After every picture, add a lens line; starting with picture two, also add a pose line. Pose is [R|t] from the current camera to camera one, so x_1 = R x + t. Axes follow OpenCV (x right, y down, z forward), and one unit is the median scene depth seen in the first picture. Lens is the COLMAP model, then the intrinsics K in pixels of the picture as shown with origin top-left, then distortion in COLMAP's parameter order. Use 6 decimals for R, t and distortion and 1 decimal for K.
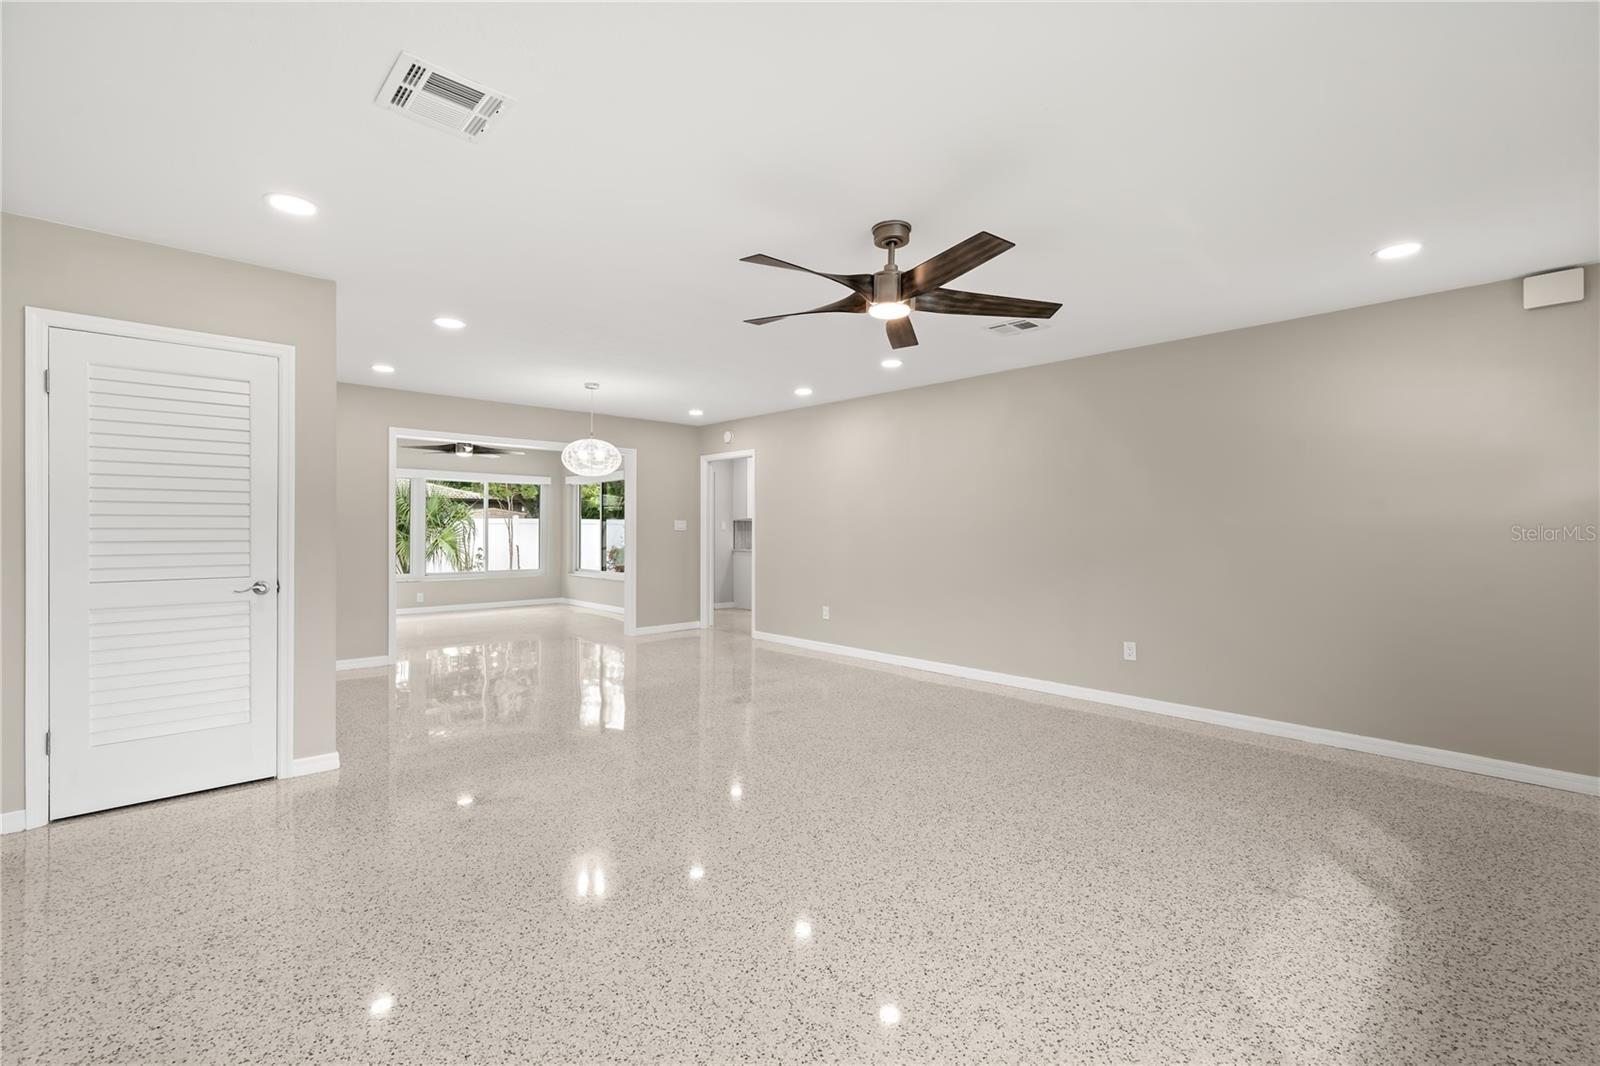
lens RADIAL K [[690.1, 0, 800.0], [0, 690.1, 533.0], [0, 0, 1]] dist [0.003229, 0.000269]
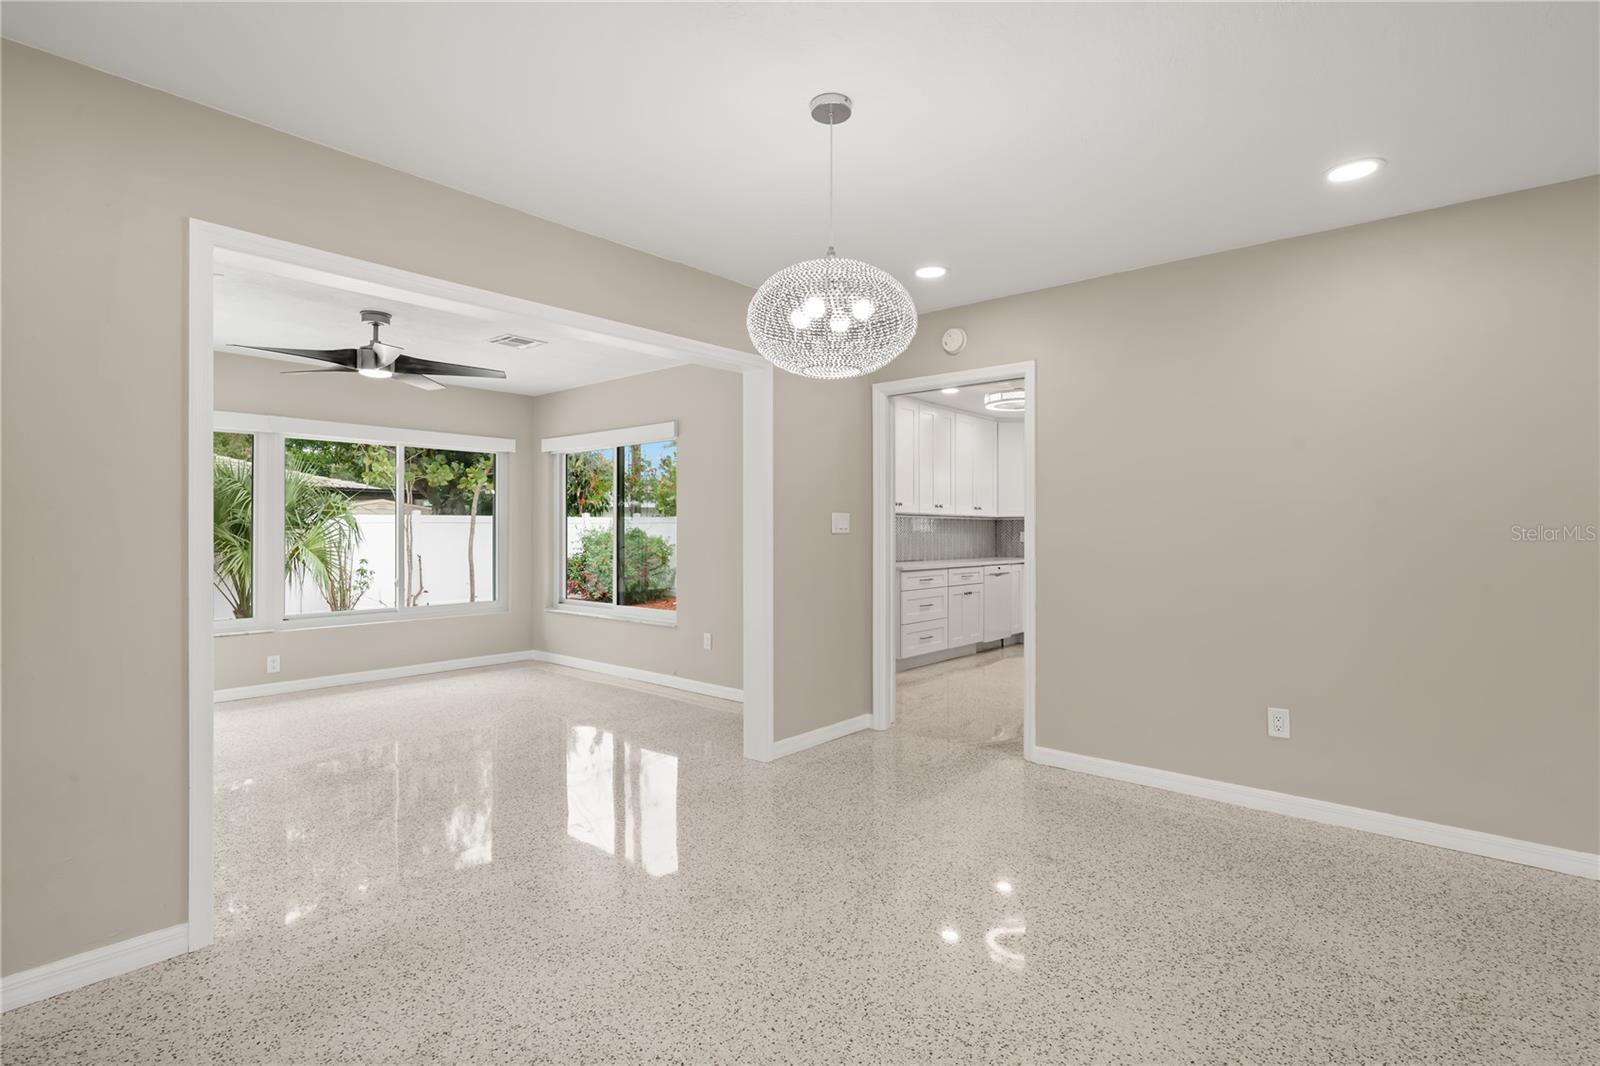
lens RADIAL K [[781.3, 0, 797.4], [0, 781.3, 531.3], [0, 0, 1]] dist [0.004182, 0.000844]
pose [[0.995446, -0.003846, 0.095252, -0.258262], [0.004208, 0.999985, -0.003598, -0.002757], [-0.095237, 0.003982, 0.995447, 0.454294]]
